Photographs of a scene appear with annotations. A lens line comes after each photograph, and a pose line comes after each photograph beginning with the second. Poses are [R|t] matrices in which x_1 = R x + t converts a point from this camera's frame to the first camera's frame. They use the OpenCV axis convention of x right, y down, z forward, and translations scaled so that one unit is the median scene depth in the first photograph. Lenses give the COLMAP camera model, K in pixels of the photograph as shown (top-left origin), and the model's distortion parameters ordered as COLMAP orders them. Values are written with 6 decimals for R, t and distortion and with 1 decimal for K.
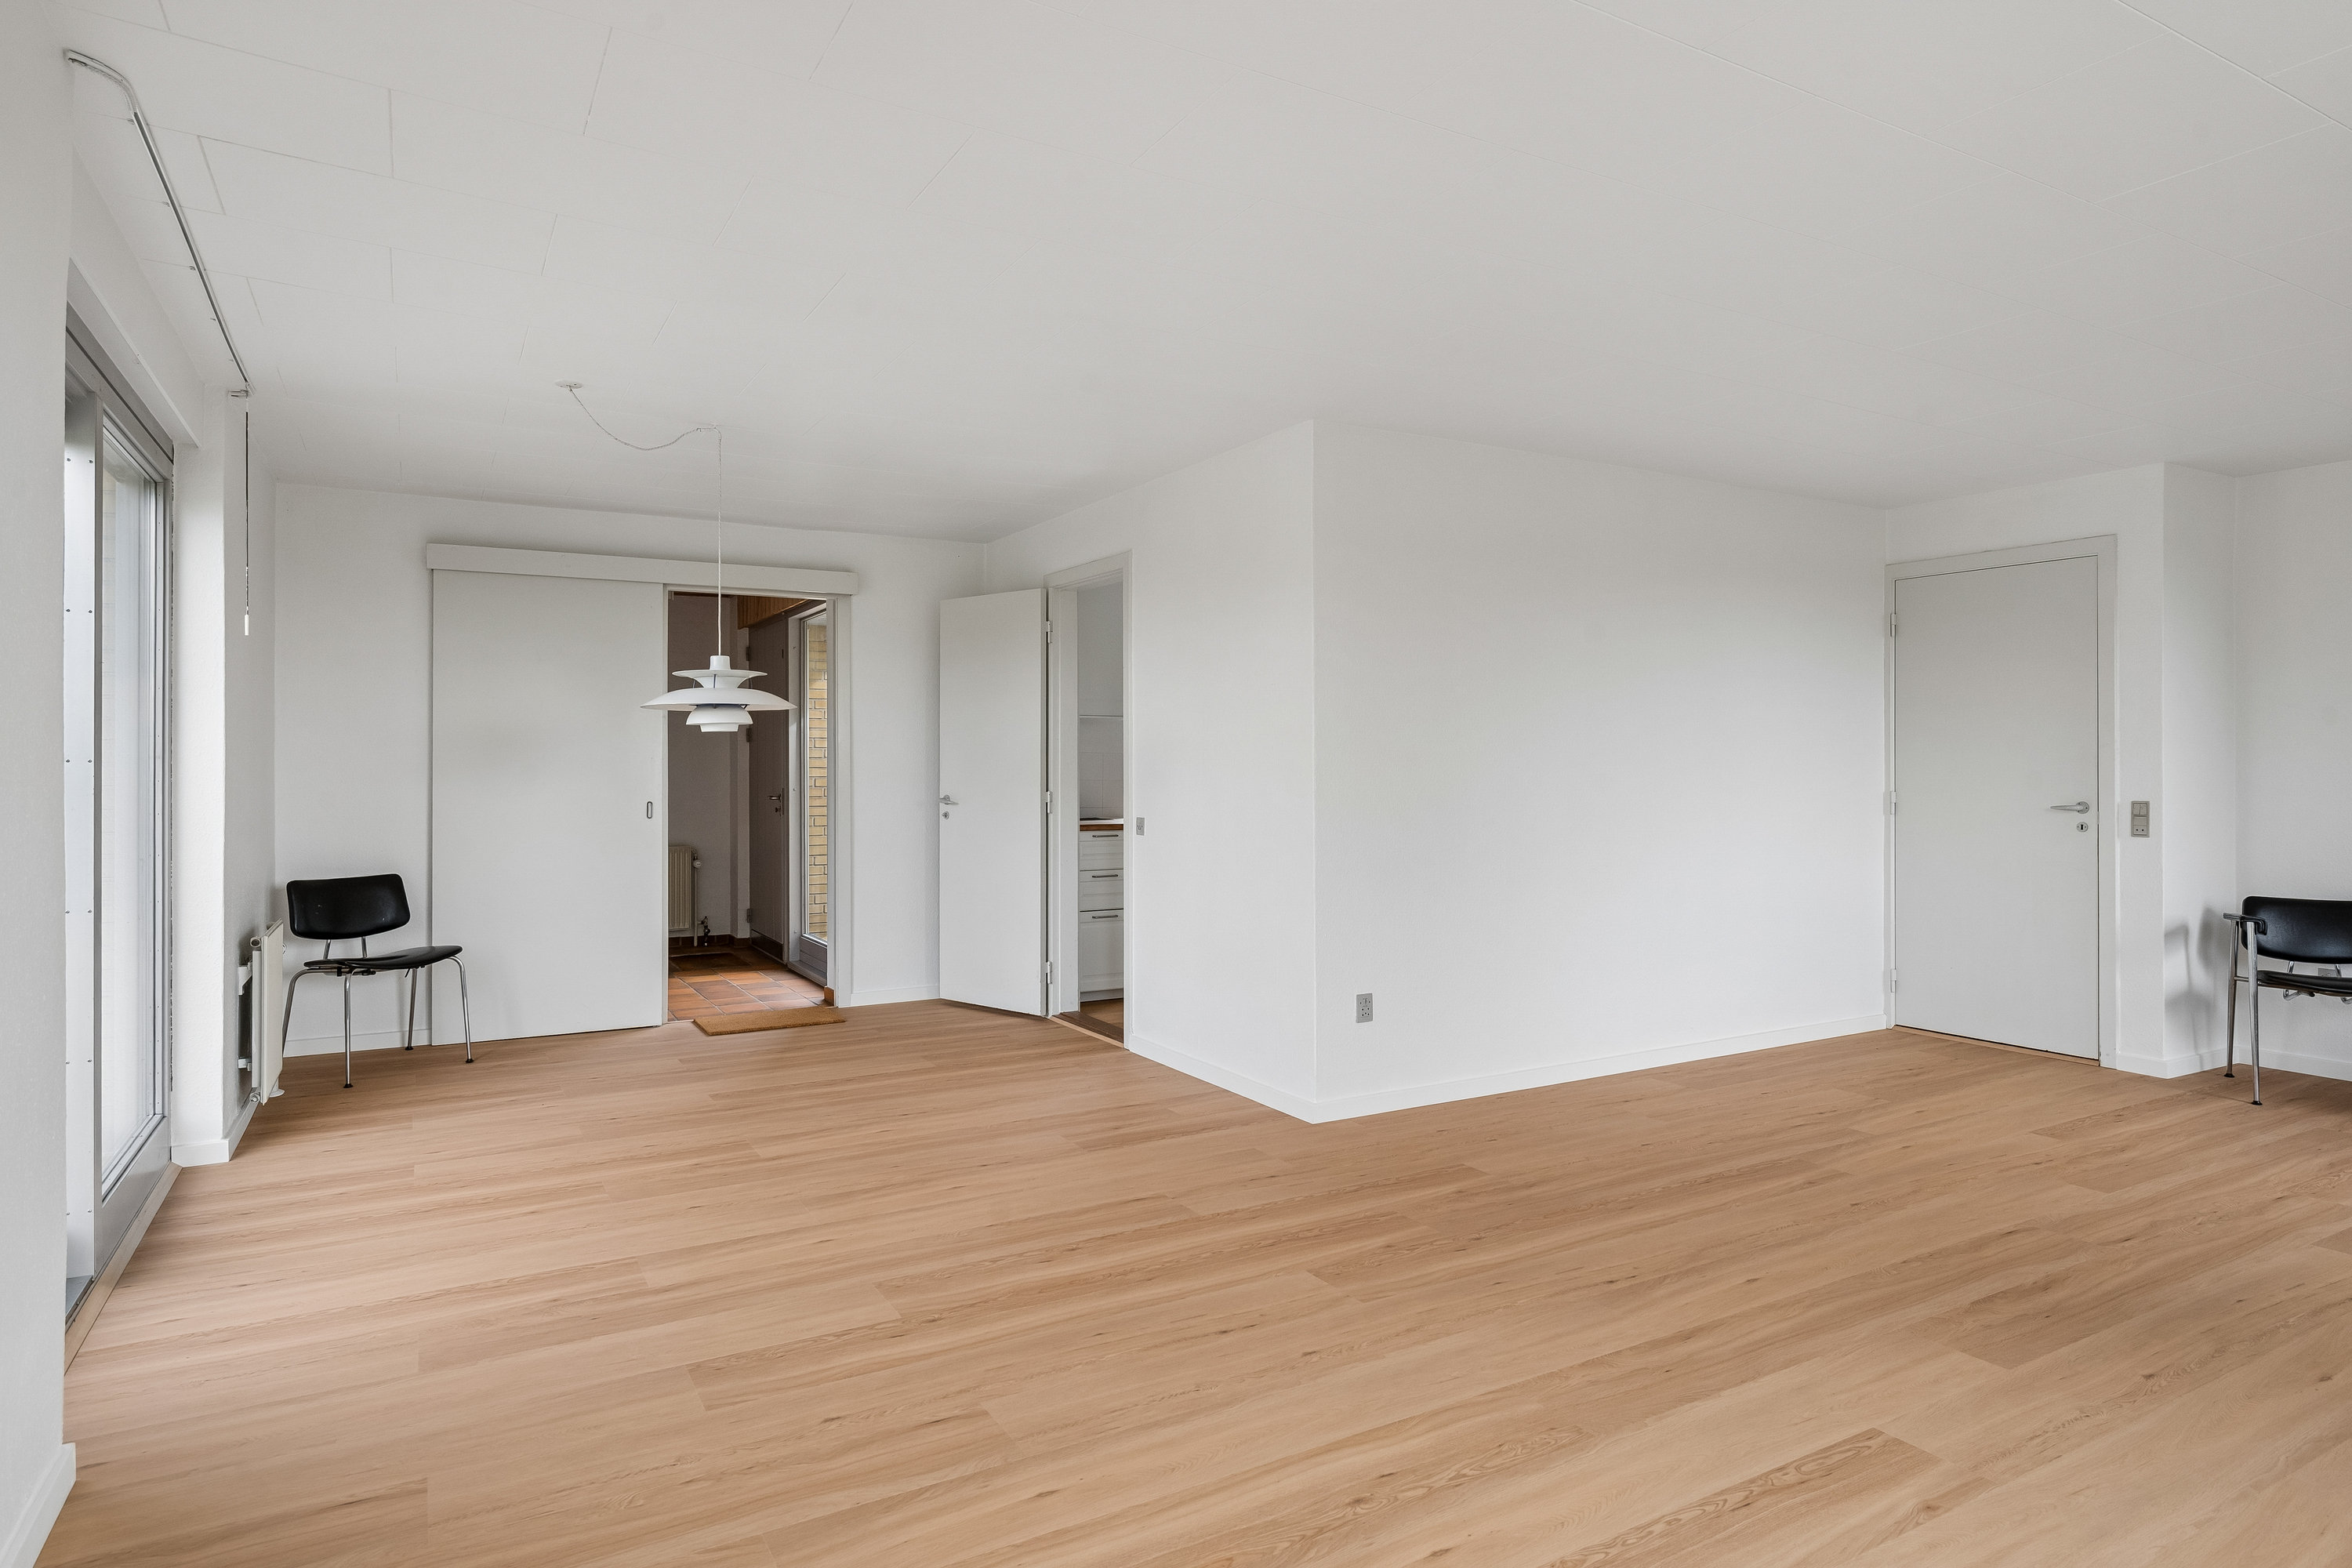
lens RADIAL K [[1297.4, 0, 1176.0], [0, 1297.4, 784.0], [0, 0, 1]] dist [-0.000419, -0.000008]
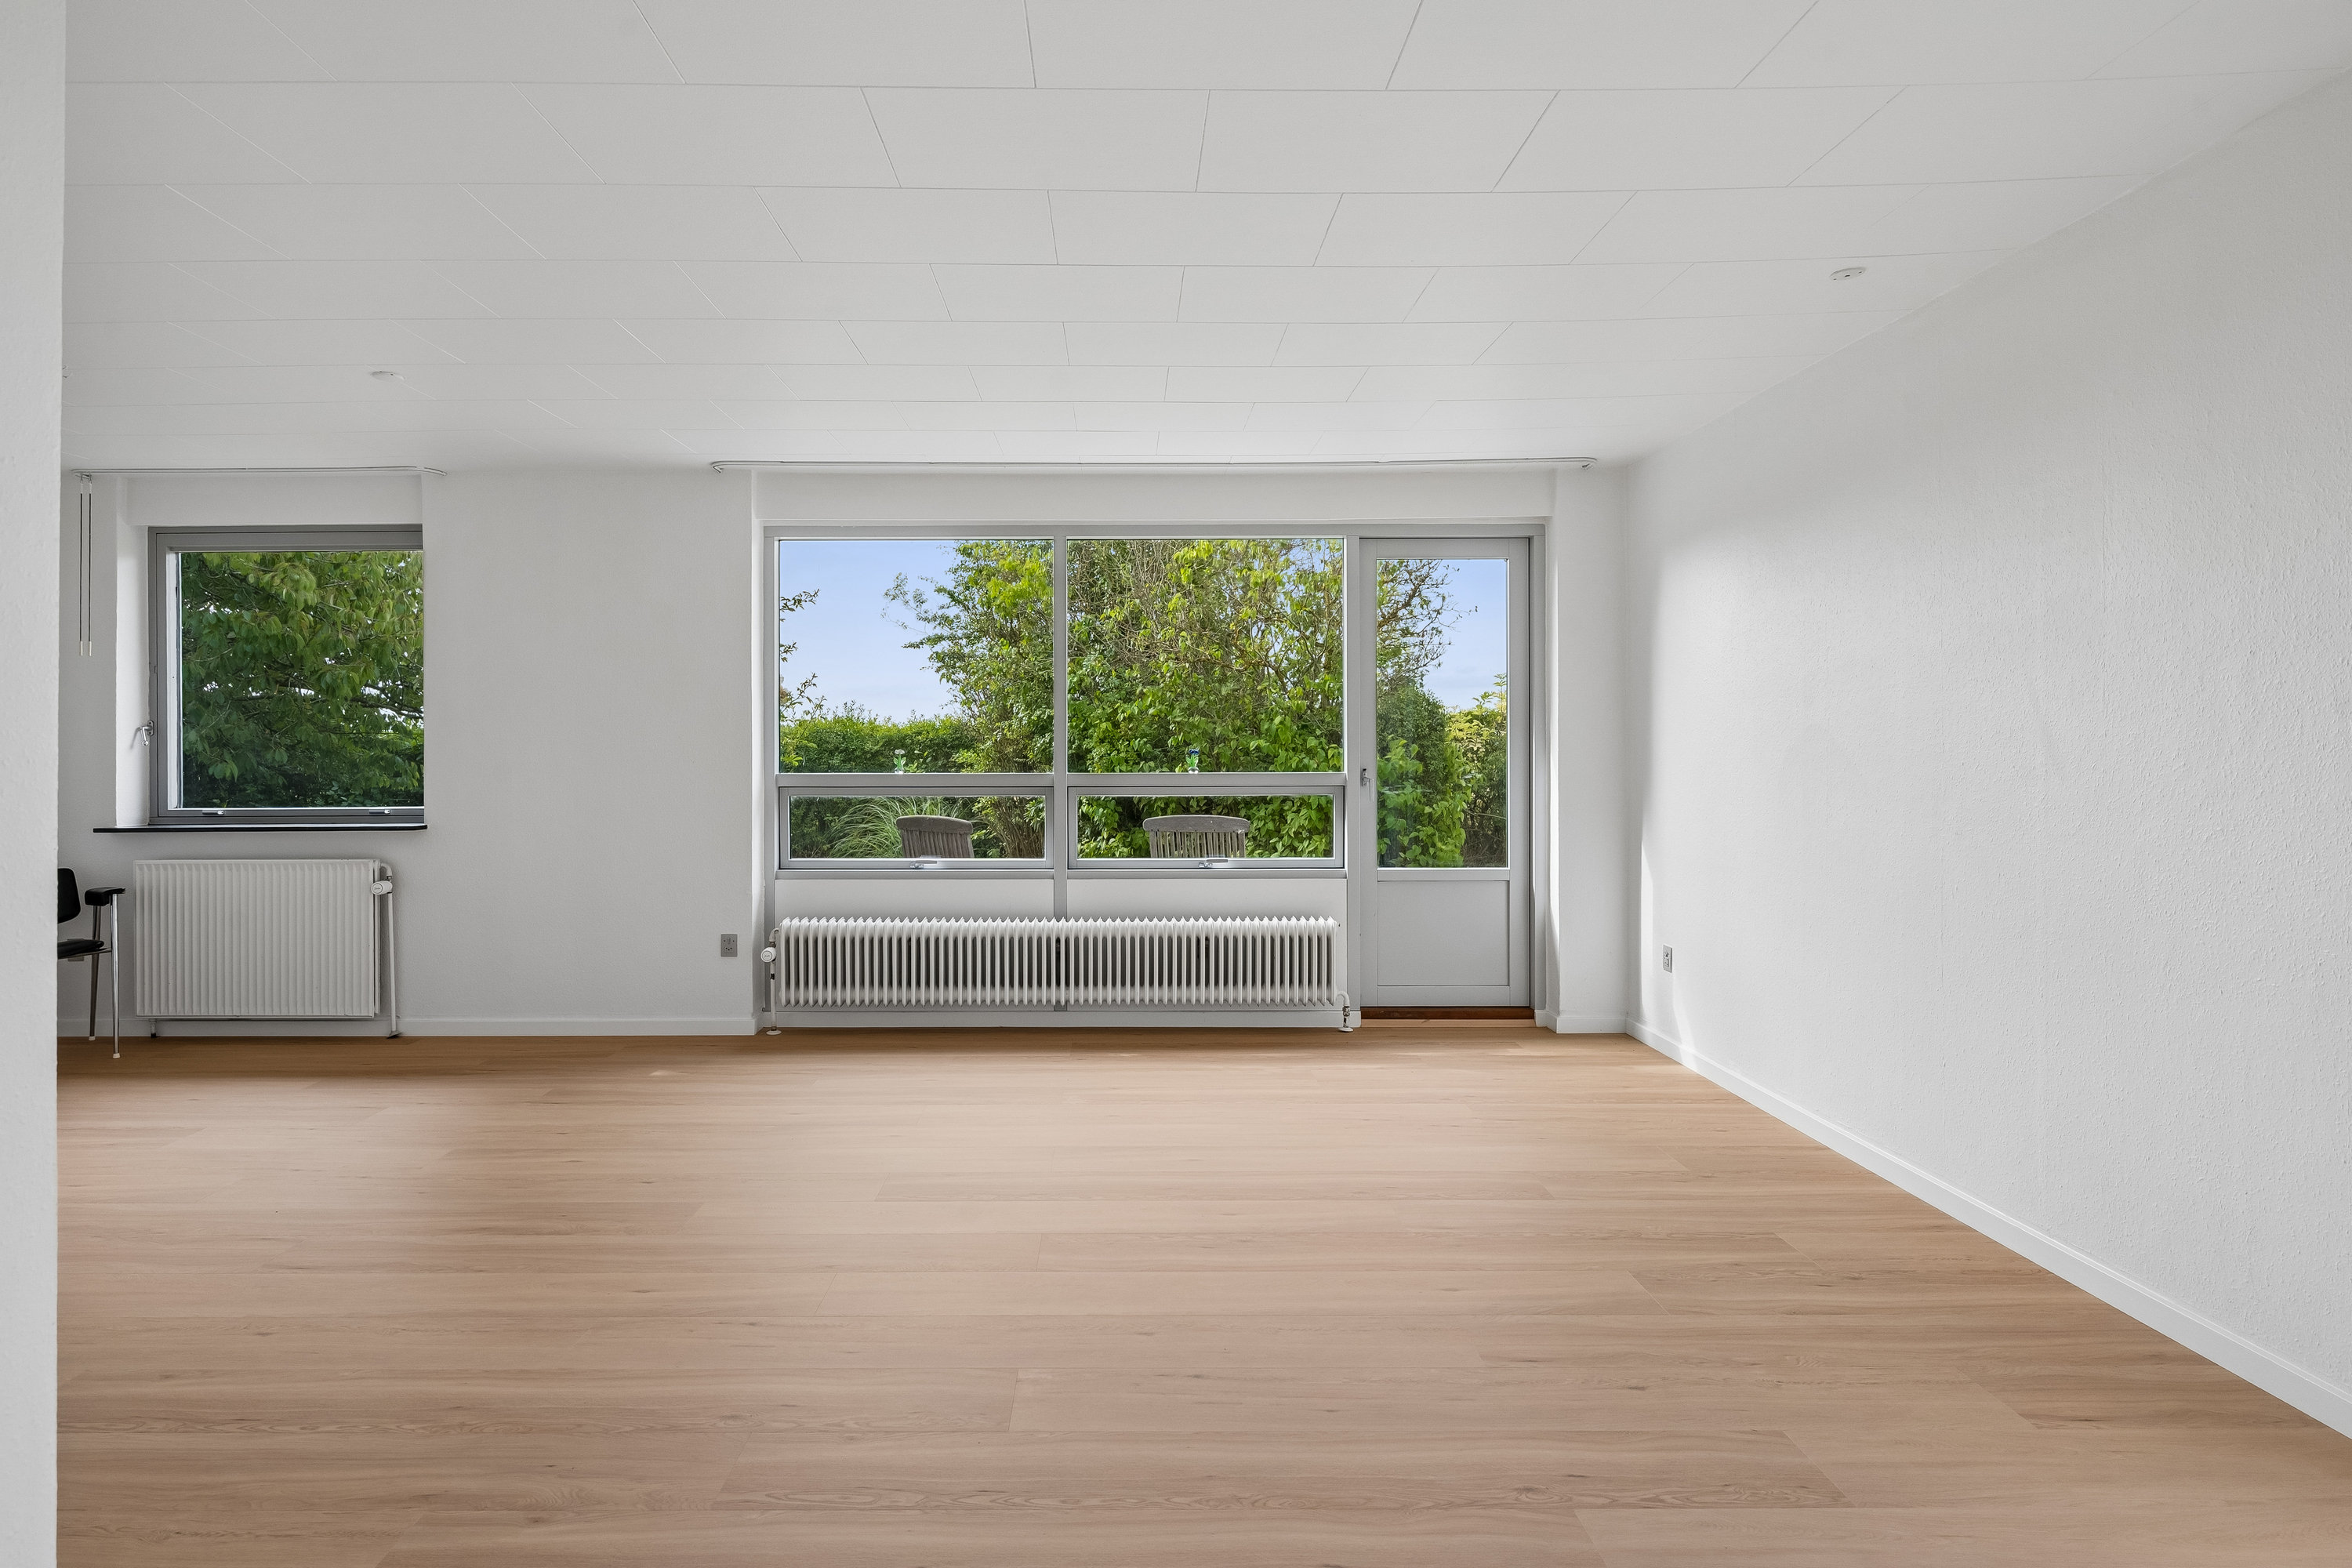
lens RADIAL K [[1172.6, 0, 1163.7], [0, 1172.6, 740.9], [0, 0, 1]] dist [0.001358, 0.000217]
pose [[-0.871007, 0.006422, 0.491229, -0.333971], [0.010477, 0.999930, 0.005504, -0.022301], [-0.491159, 0.009941, -0.871013, 1.664407]]
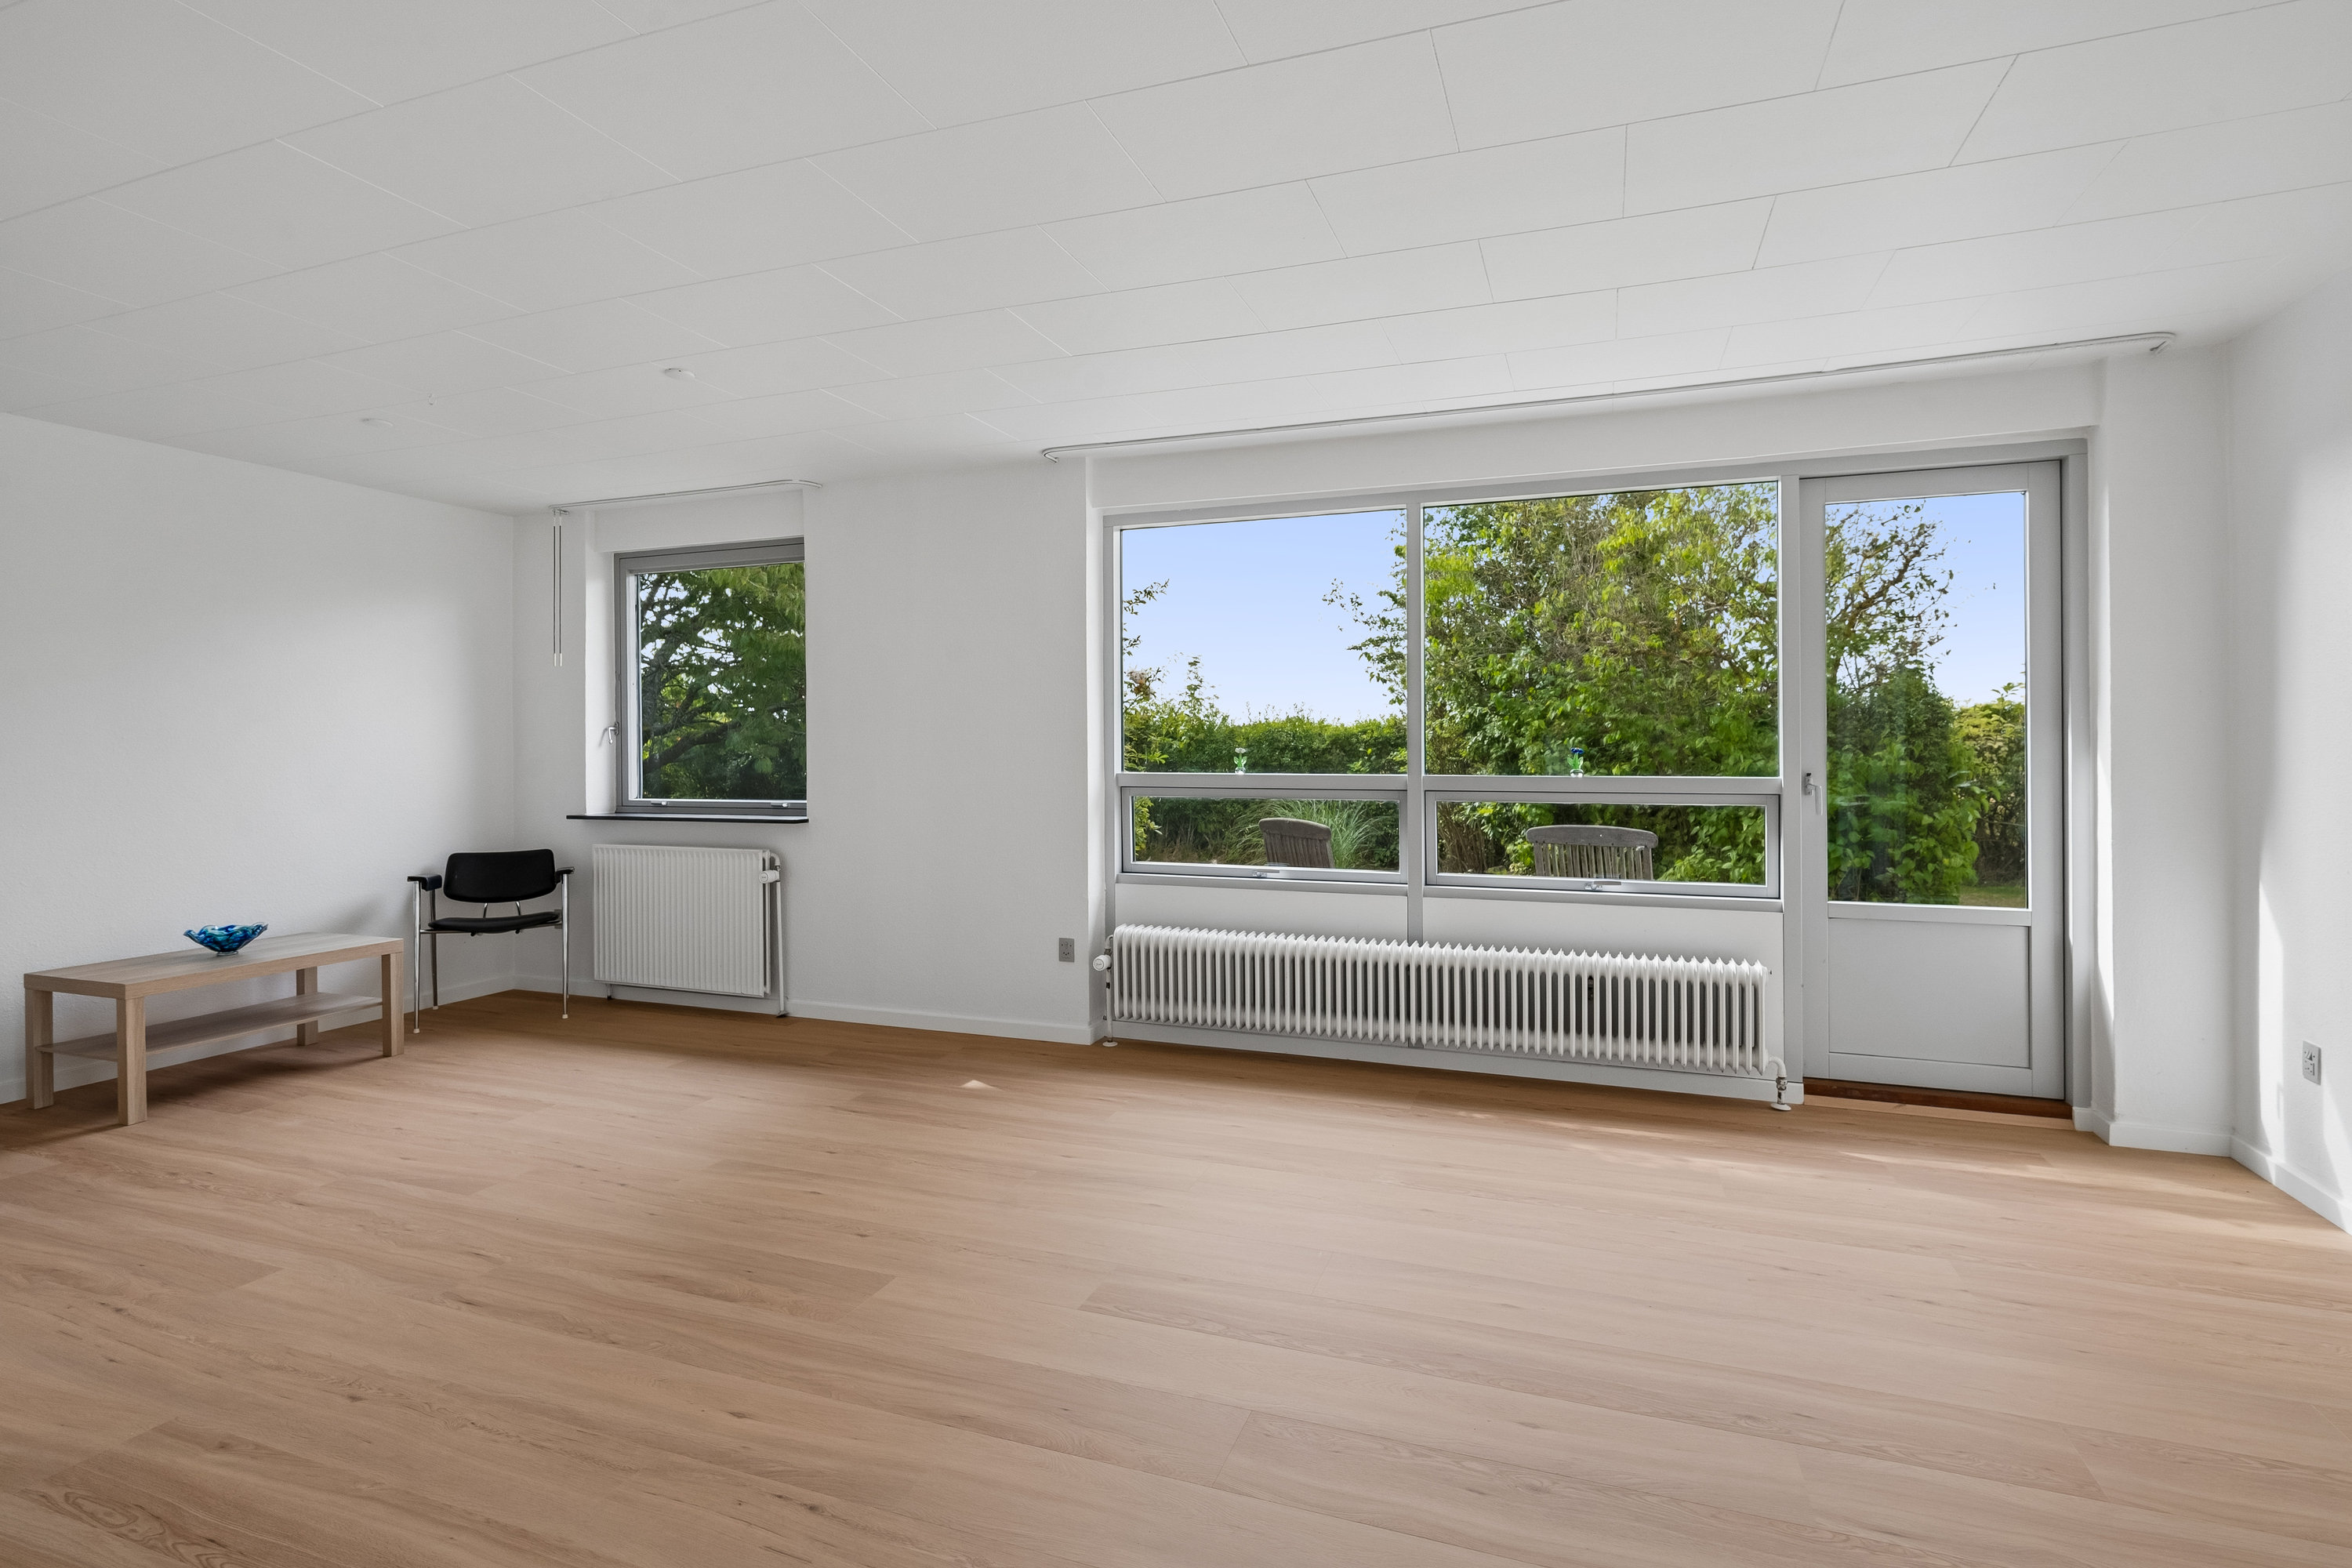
lens RADIAL K [[1144.5, 0, 1186.4], [0, 1144.5, 737.0], [0, 0, 1]] dist [0.003670, -0.000288]
pose [[-0.646570, 0.009137, 0.762800, -0.270258], [0.012955, 0.999916, -0.000997, -0.017004], [-0.762745, 0.009237, -0.646633, 1.328017]]
